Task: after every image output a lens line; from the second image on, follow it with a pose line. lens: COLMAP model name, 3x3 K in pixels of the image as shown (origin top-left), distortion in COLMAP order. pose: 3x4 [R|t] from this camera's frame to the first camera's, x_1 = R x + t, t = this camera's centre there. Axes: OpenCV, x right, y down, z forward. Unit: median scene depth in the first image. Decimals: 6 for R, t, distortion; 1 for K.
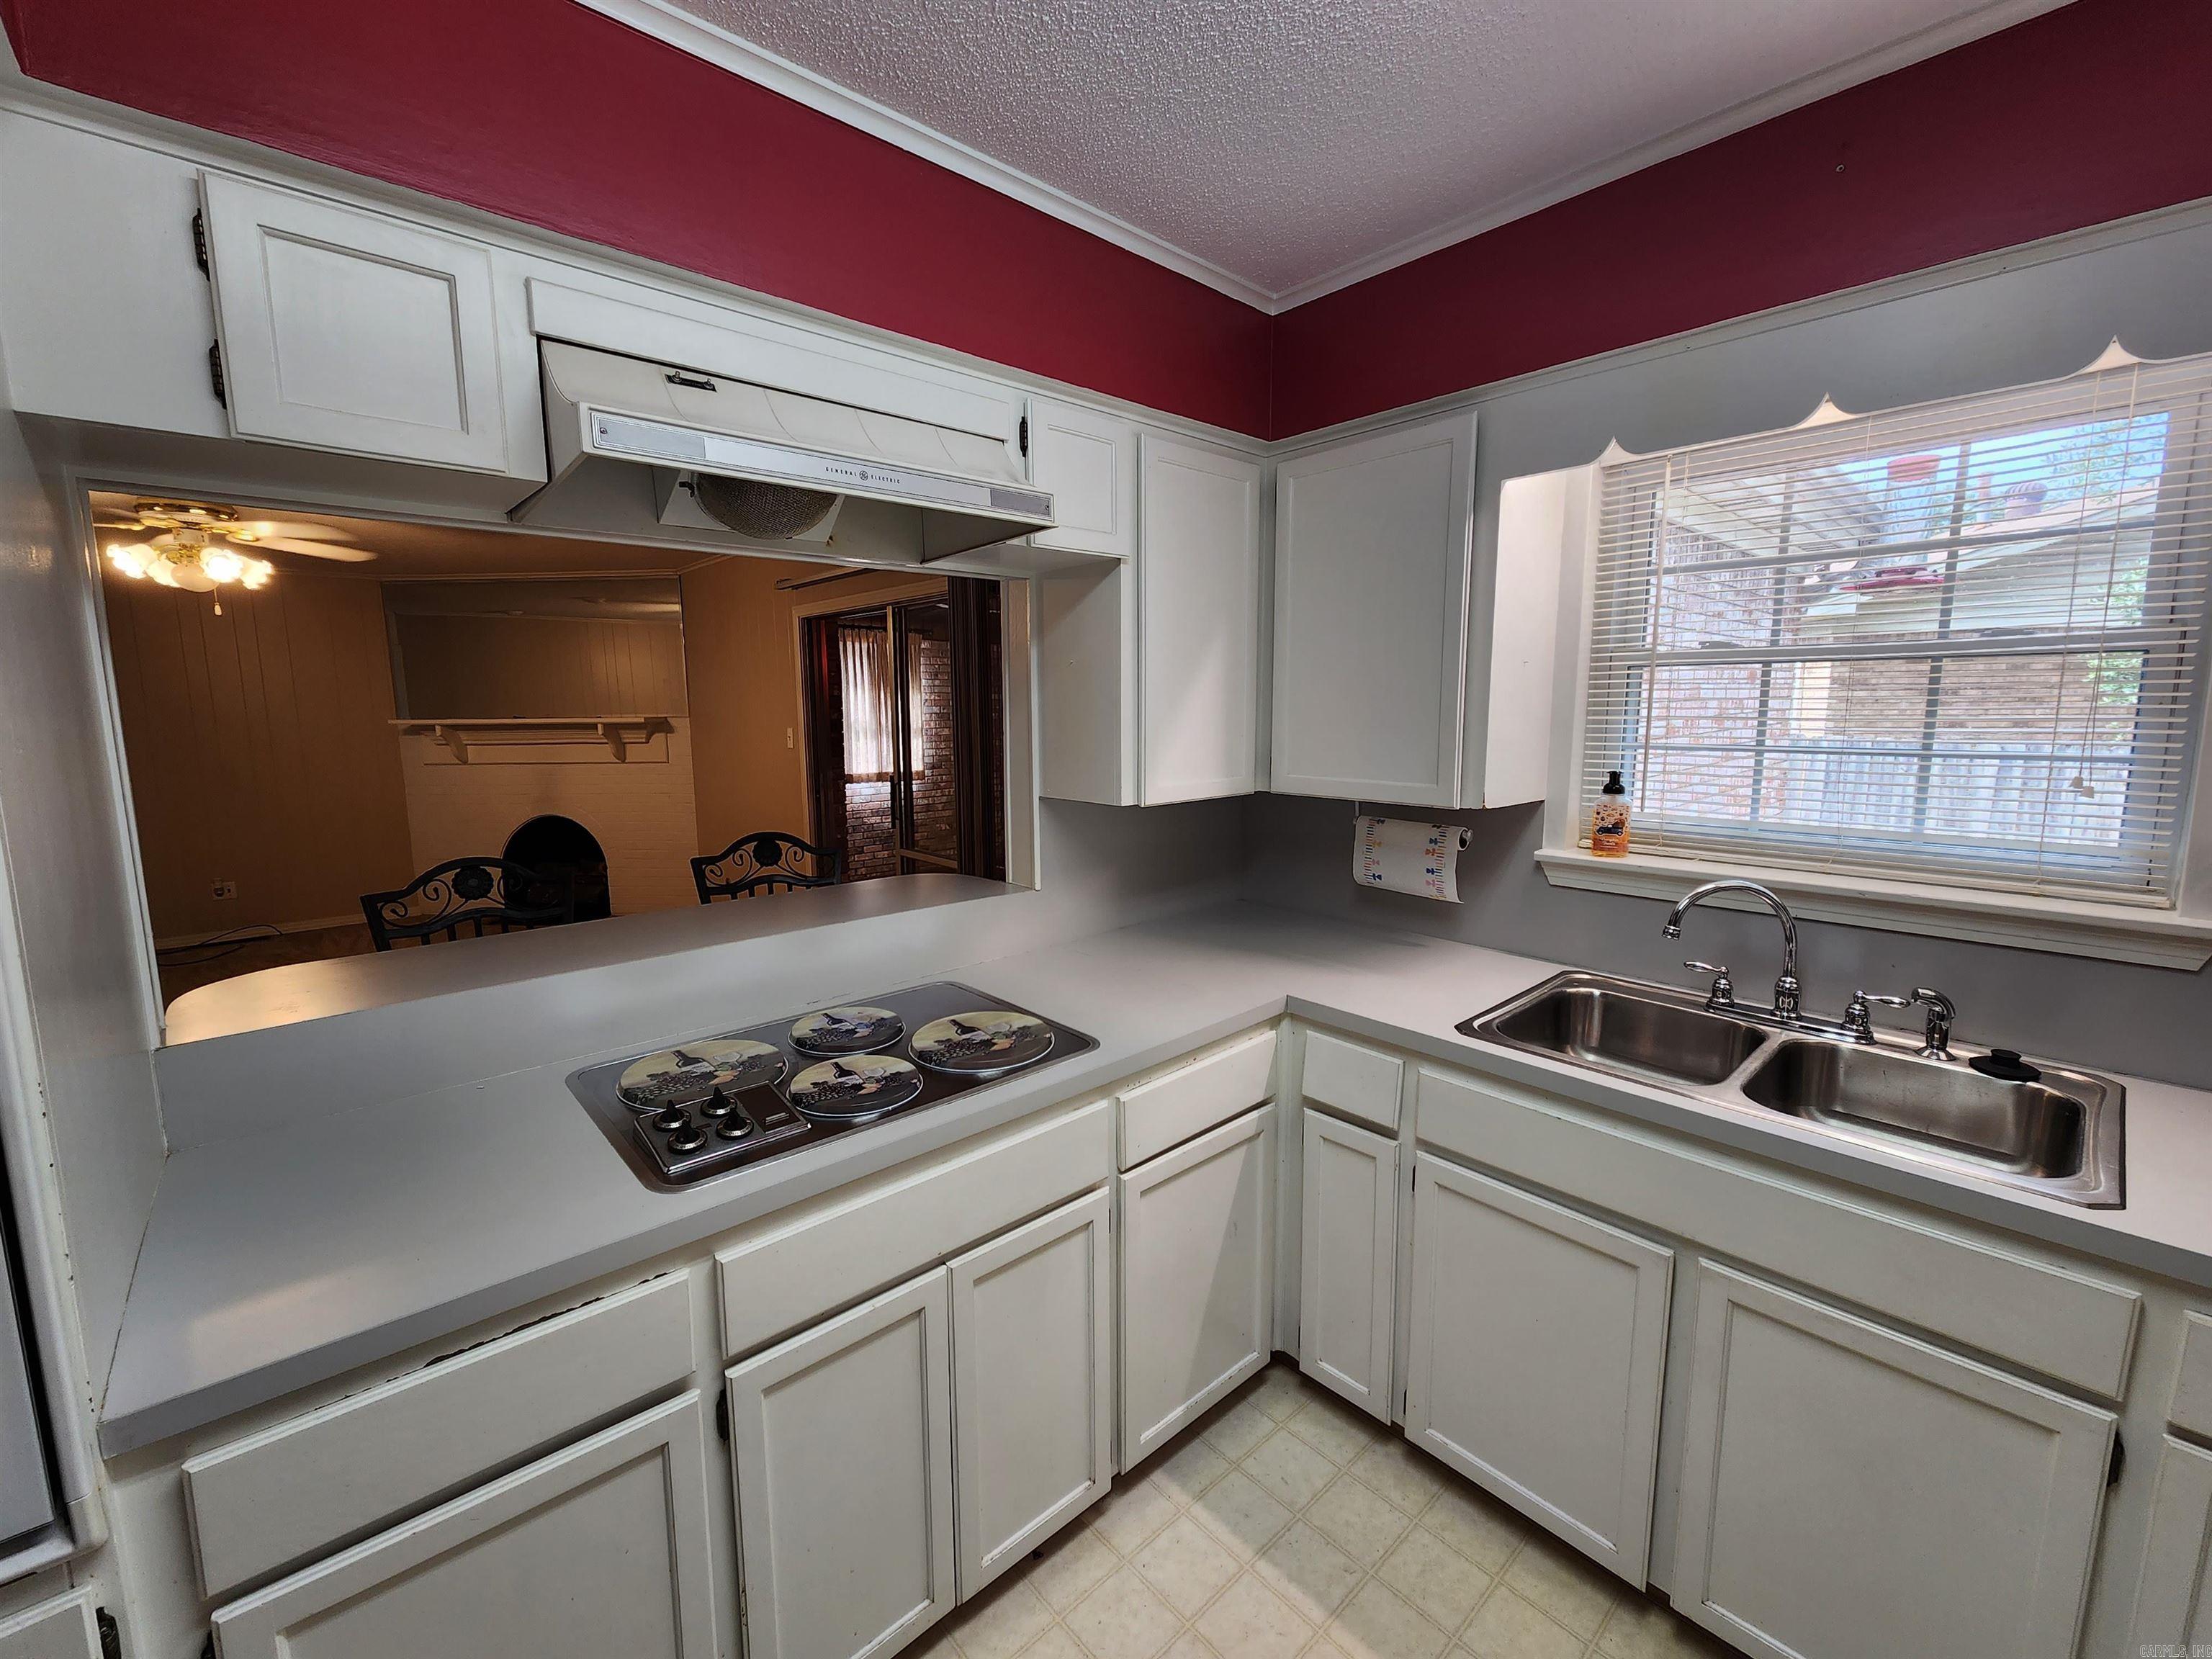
lens RADIAL K [[909.8, 0, 1103.0], [0, 909.8, 828.6], [0, 0, 1]] dist [-0.001796, -0.000314]
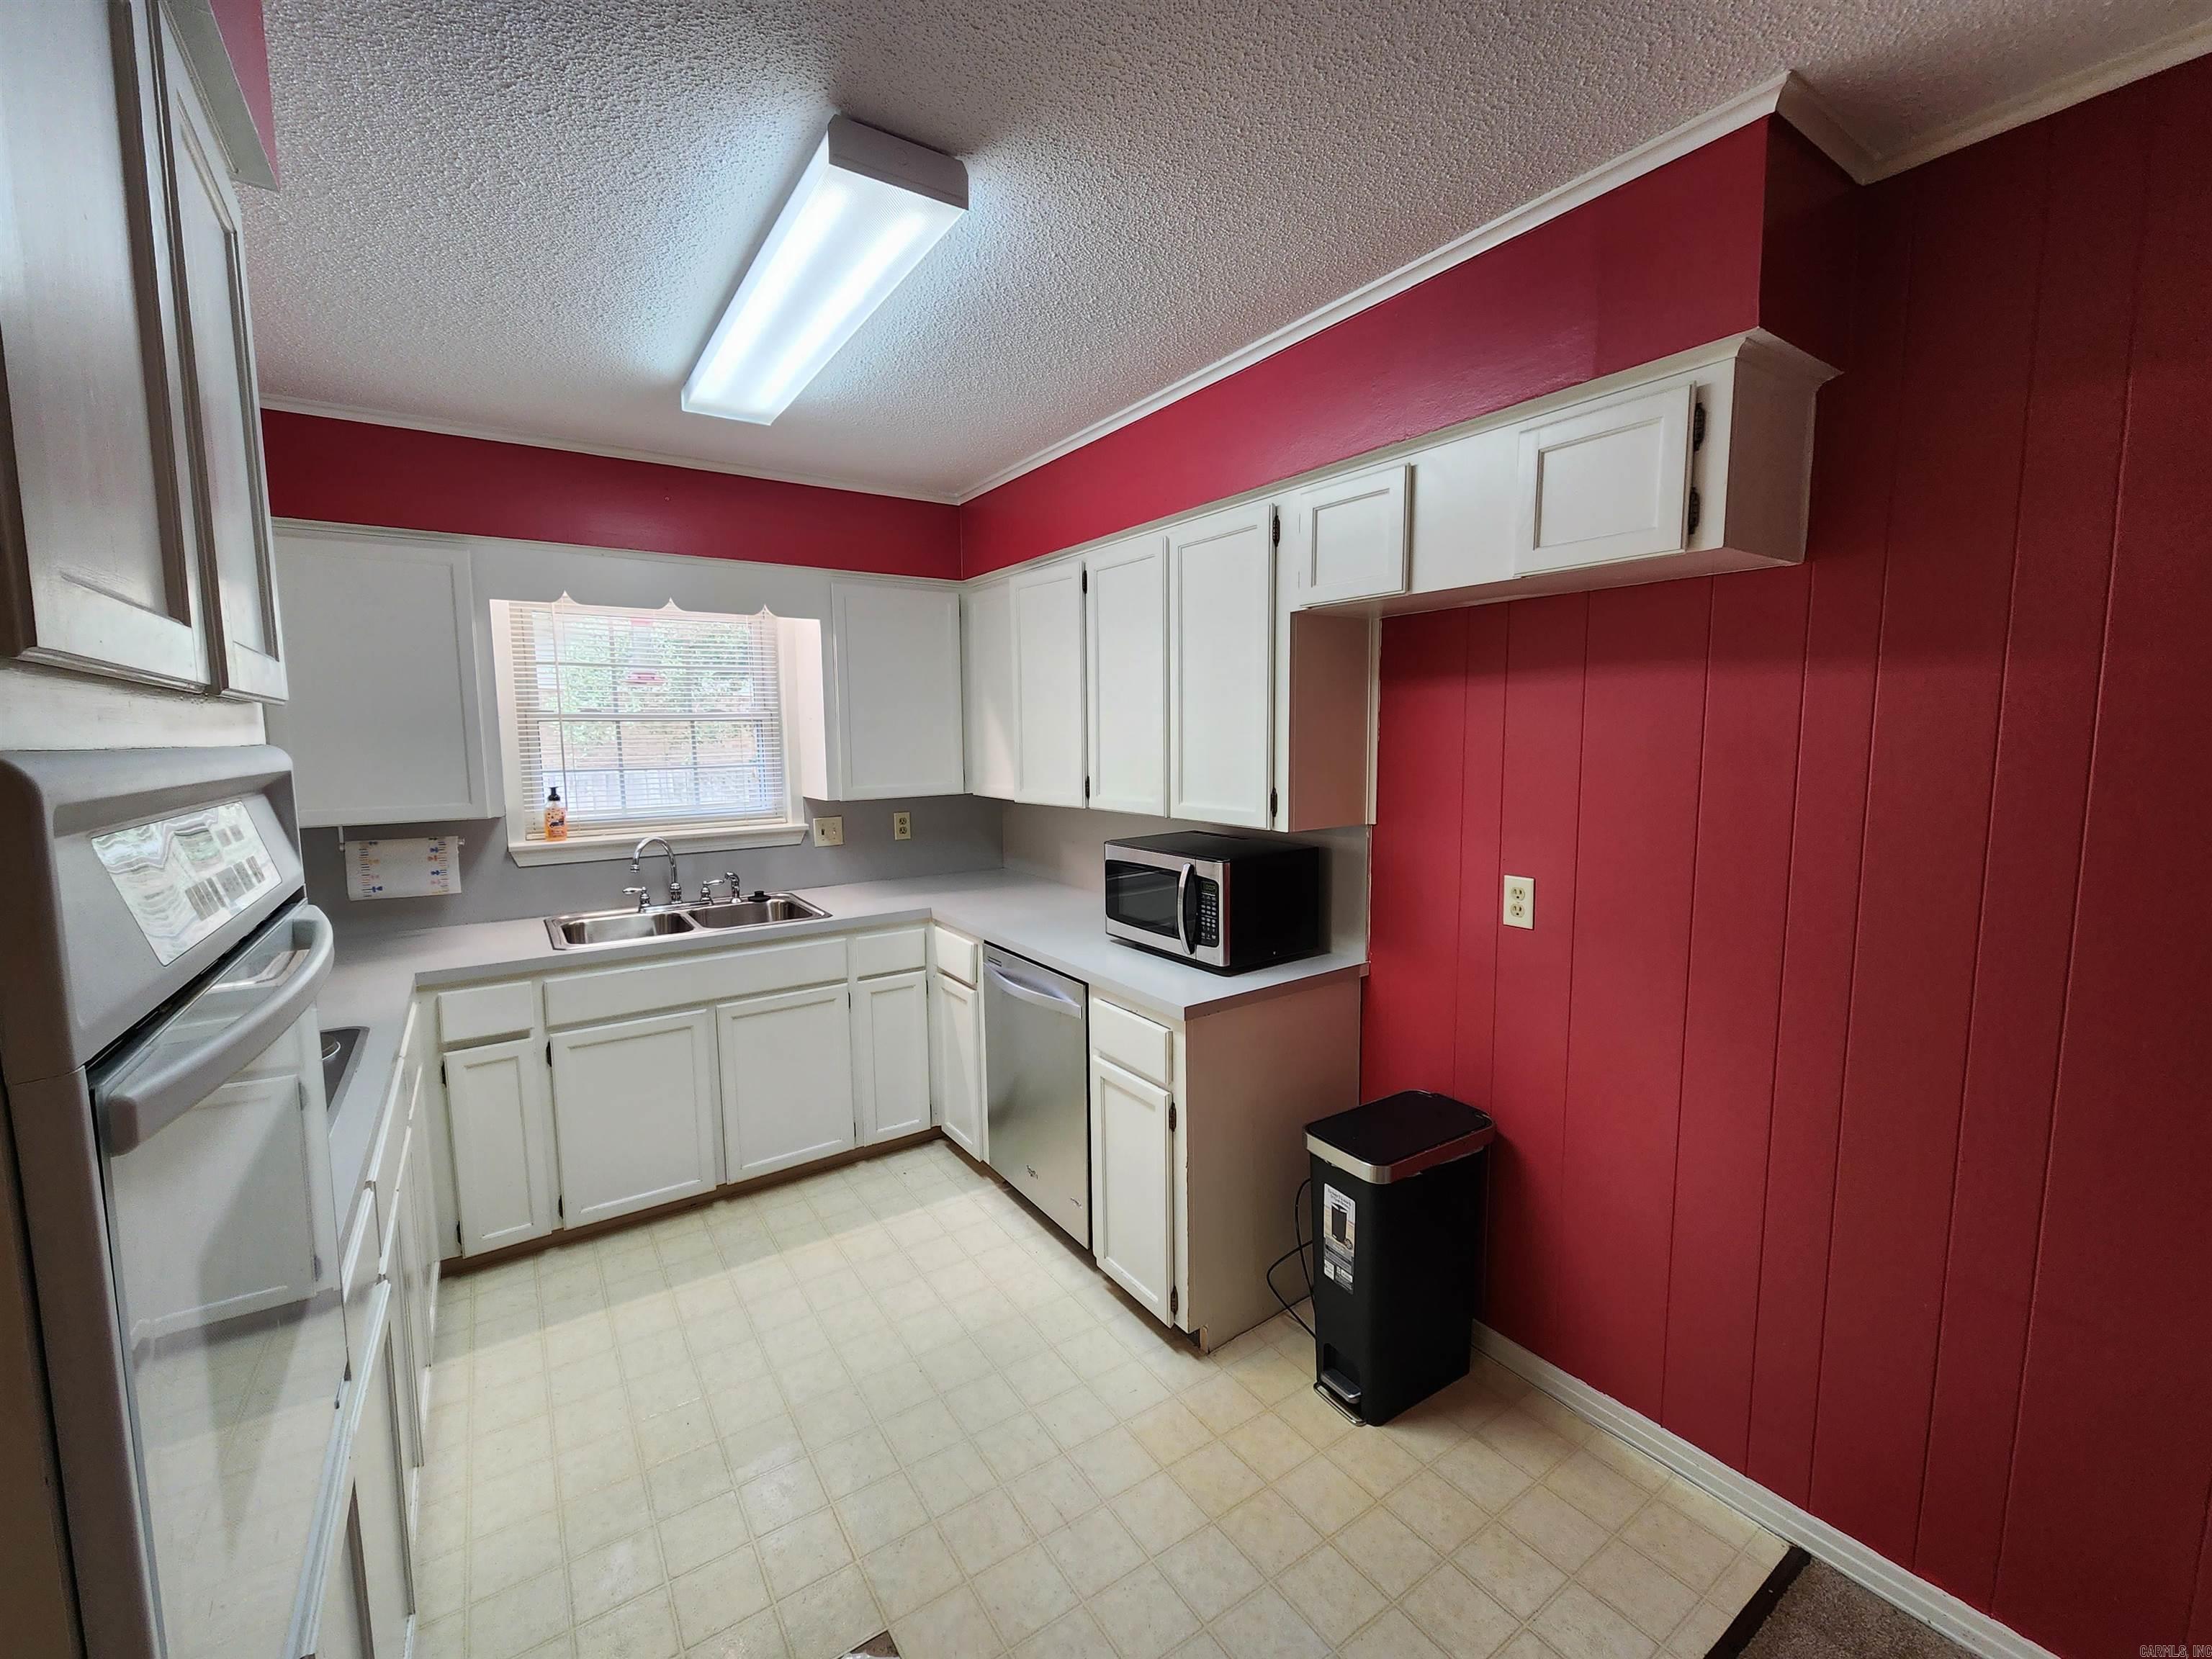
lens RADIAL K [[909.8, 0, 1101.4], [0, 909.8, 826.0], [0, 0, 1]] dist [-0.001796, -0.000314]
pose [[0.133175, -0.101201, 0.985912, -0.797740], [0.148630, 0.985563, 0.081089, 0.016144], [-0.979884, 0.135737, 0.146294, -0.149734]]
